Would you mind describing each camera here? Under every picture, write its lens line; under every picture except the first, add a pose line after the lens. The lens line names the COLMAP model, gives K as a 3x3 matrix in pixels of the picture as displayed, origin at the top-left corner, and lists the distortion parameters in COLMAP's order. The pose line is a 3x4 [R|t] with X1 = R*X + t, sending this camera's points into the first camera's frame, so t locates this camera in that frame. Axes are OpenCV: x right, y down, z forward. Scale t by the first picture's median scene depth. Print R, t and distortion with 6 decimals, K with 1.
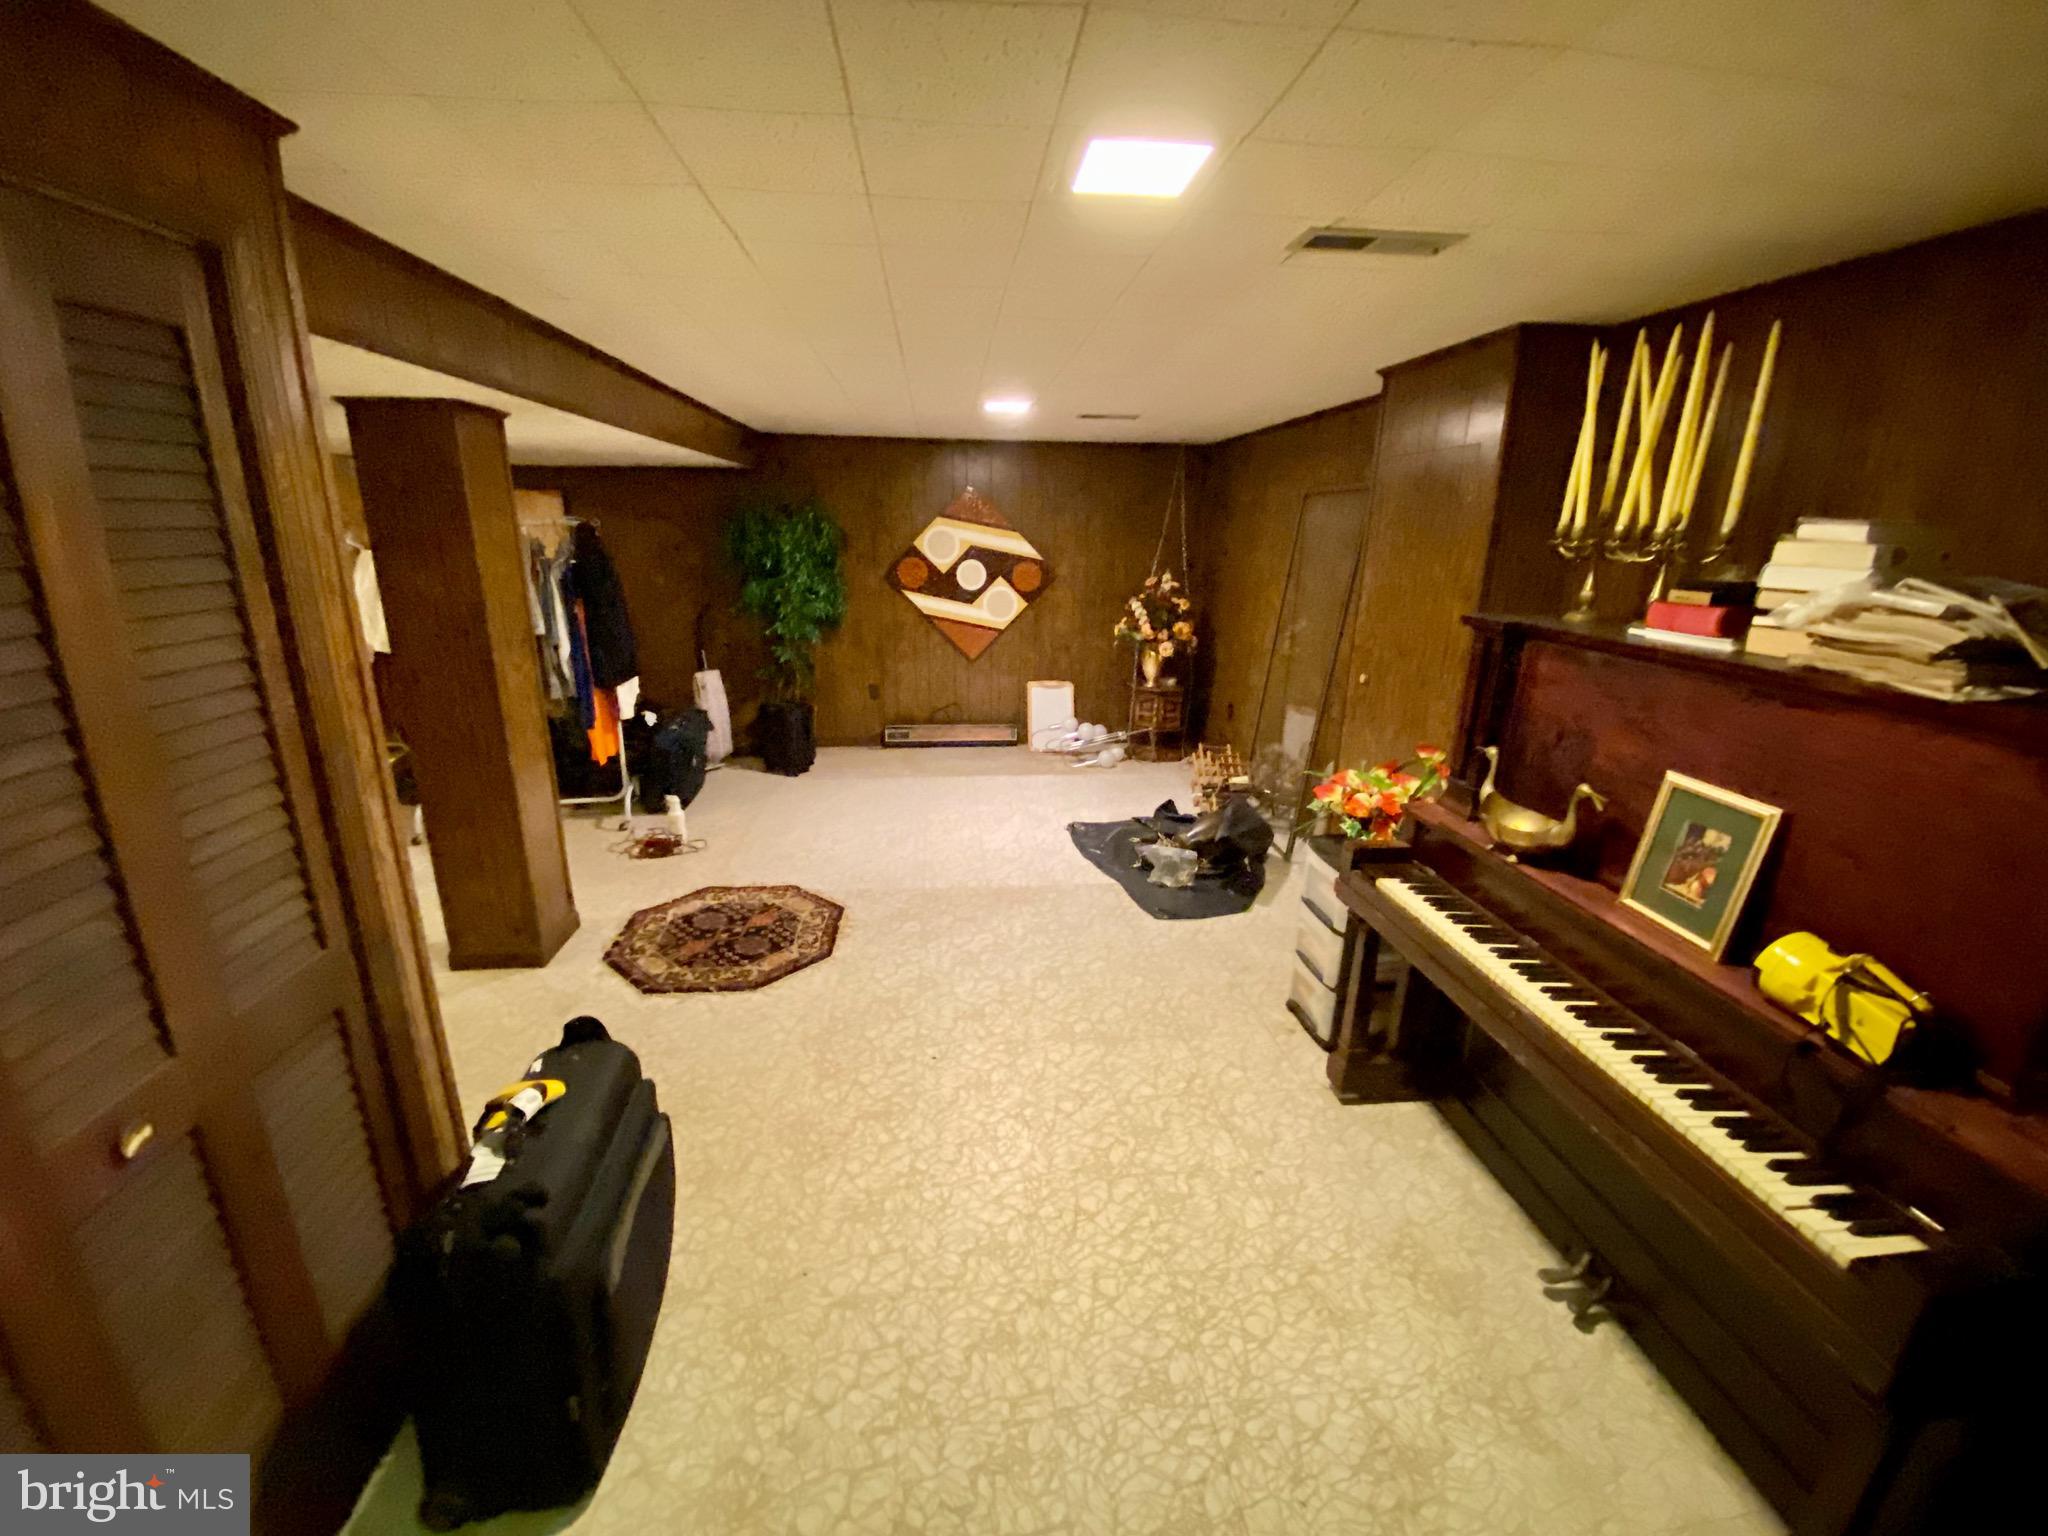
lens RADIAL K [[832.1, 0, 1018.5], [0, 832.1, 762.7], [0, 0, 1]] dist [0.016094, -0.018460]
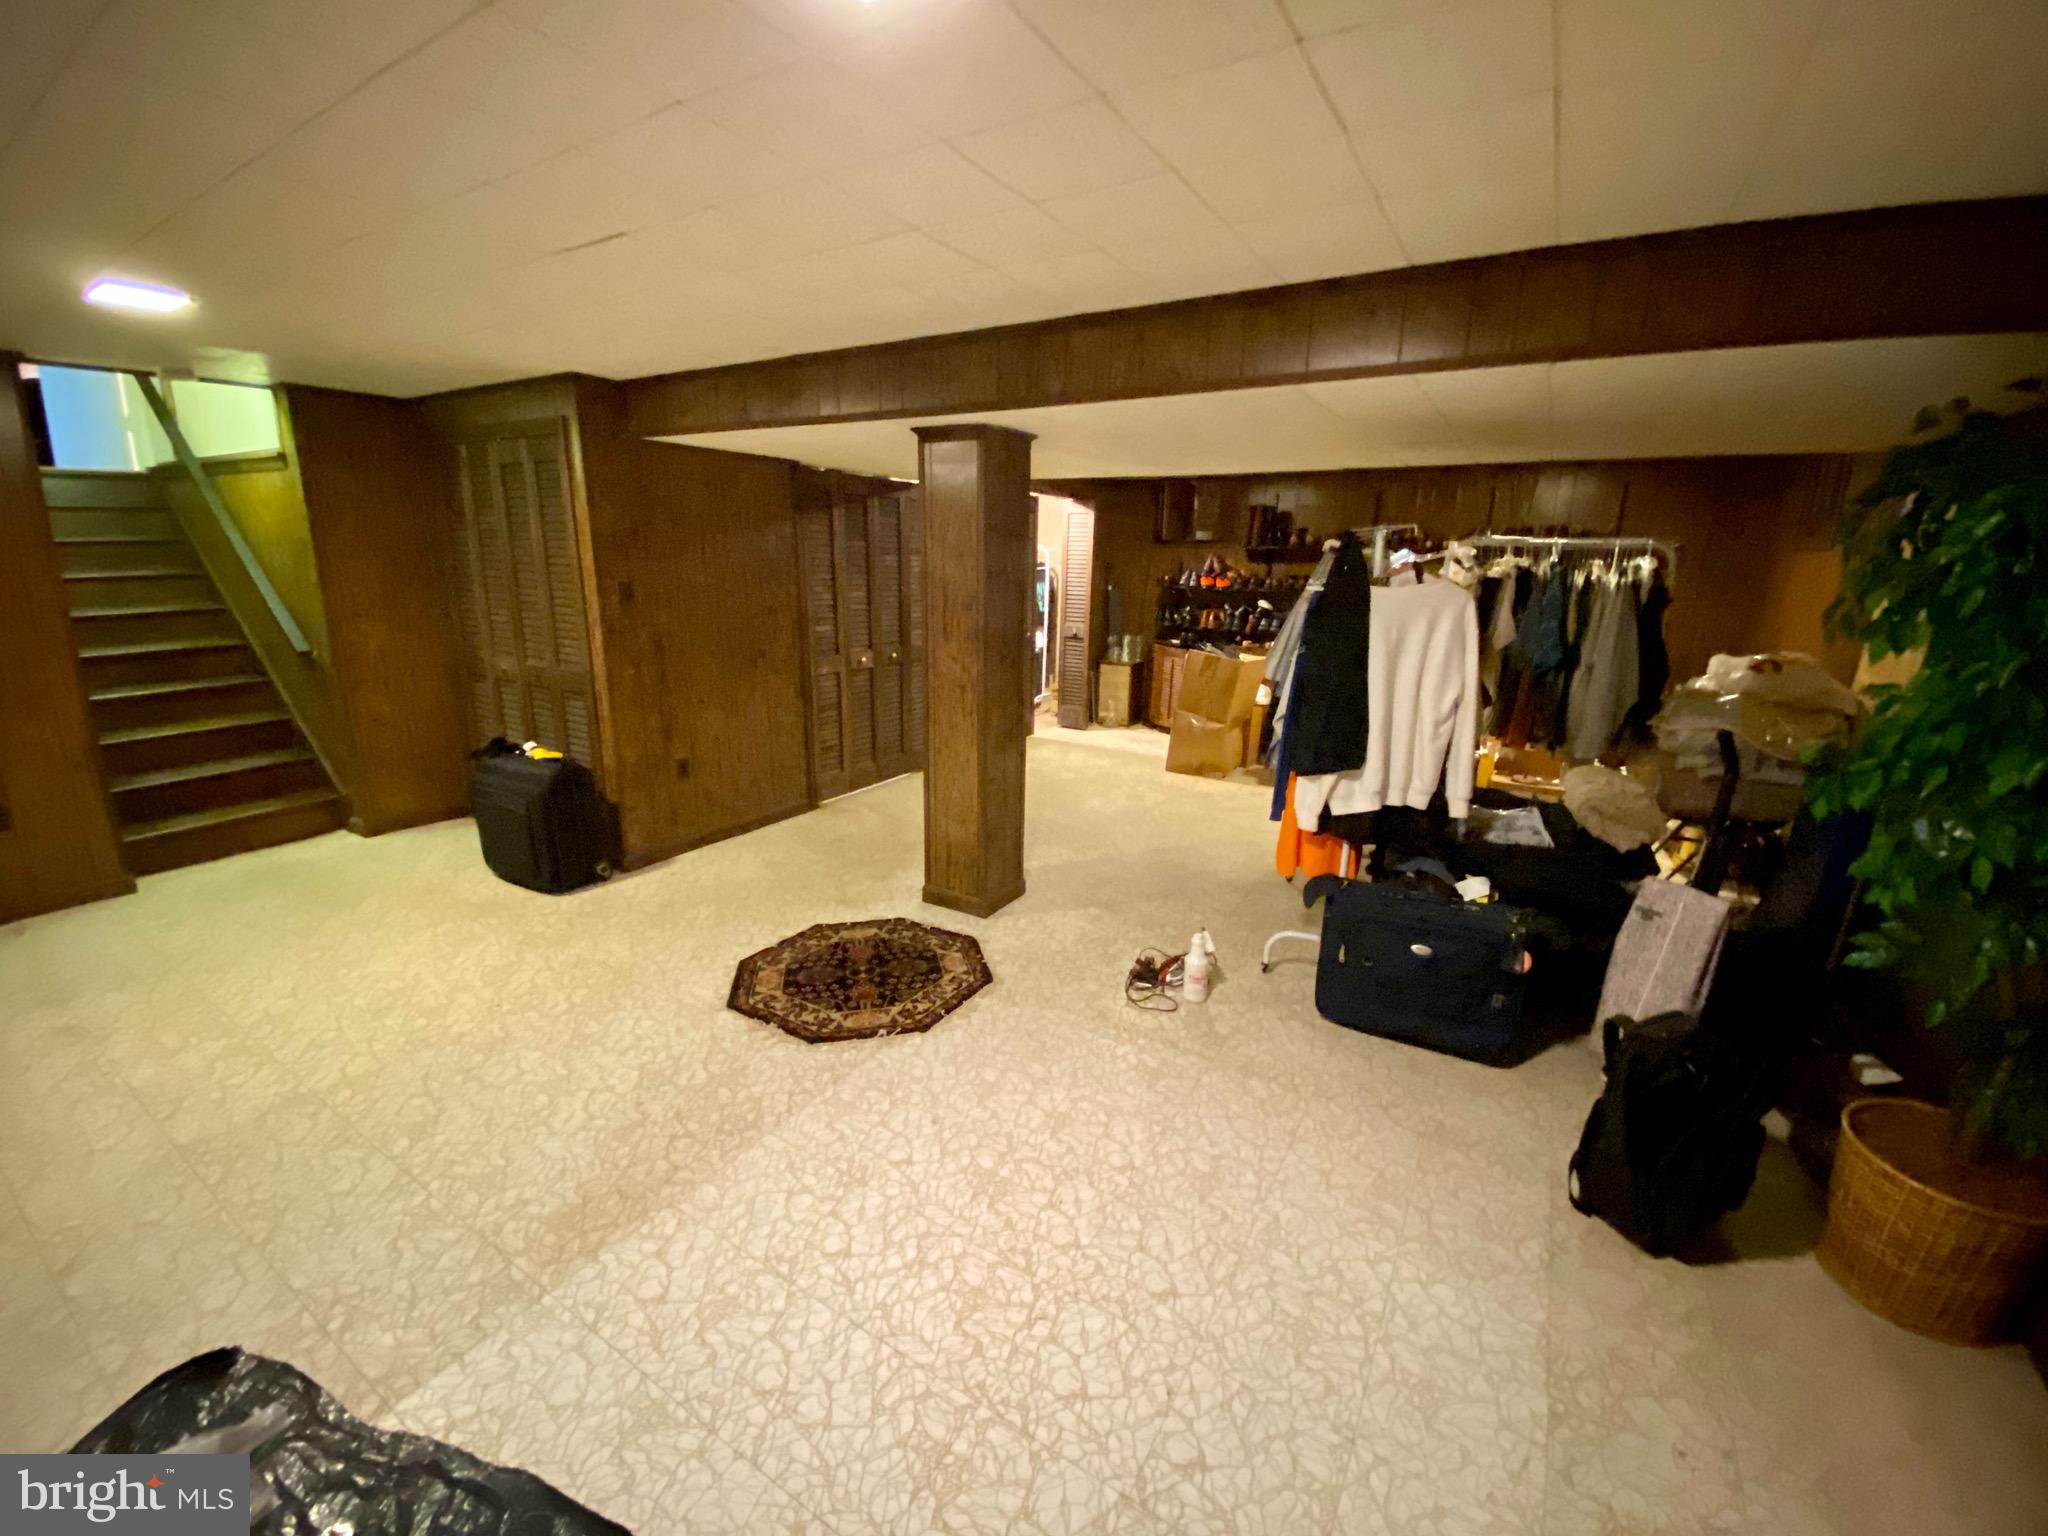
lens RADIAL K [[832.1, 0, 1018.5], [0, 832.1, 762.7], [0, 0, 1]] dist [0.016094, -0.018460]
pose [[-0.612191, 0.187052, -0.768267, 0.199168], [-0.234007, 0.885233, 0.401999, -0.398237], [0.755290, 0.425880, -0.498160, 1.498134]]
